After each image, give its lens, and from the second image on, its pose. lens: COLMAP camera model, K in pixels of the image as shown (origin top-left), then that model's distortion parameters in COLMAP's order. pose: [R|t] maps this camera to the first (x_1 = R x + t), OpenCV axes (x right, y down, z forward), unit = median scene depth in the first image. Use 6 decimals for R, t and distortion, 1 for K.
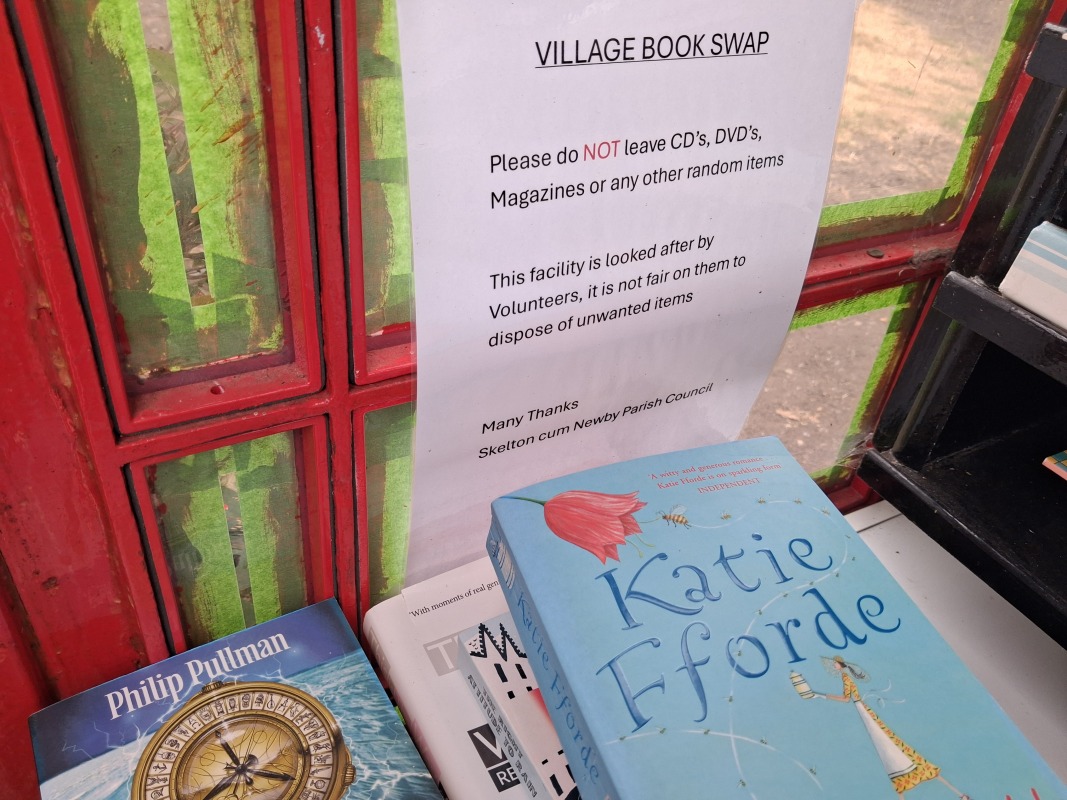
lens RADIAL K [[834.8, 0, 545.7], [0, 834.8, 401.9], [0, 0, 1]] dist [0.019239, -0.006307]
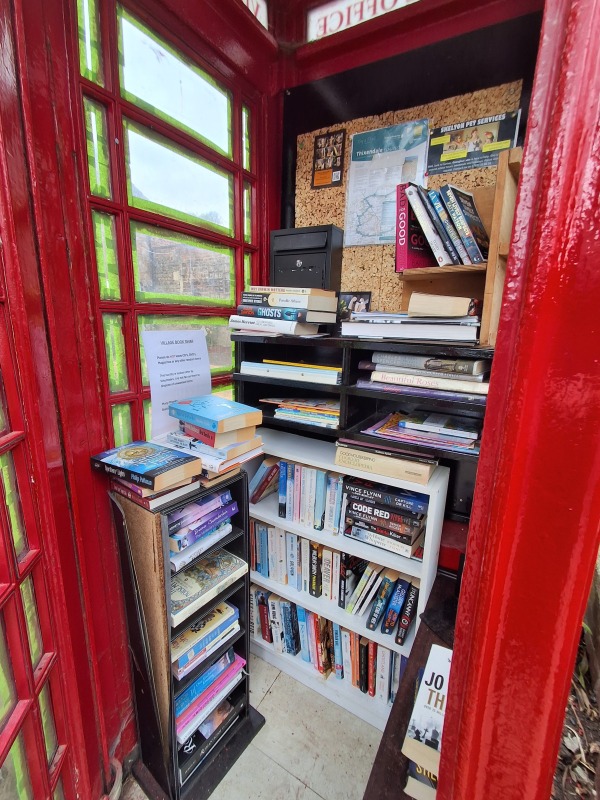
lens RADIAL K [[365.4, 0, 300.0], [0, 365.4, 400.0], [0, 0, 1]] dist [-0.000115, -0.000003]
pose [[0.868364, -0.186388, 0.459568, -0.440689], [0.346504, 0.890995, -0.293364, 1.183054], [-0.354793, 0.413989, 0.838293, -1.620860]]
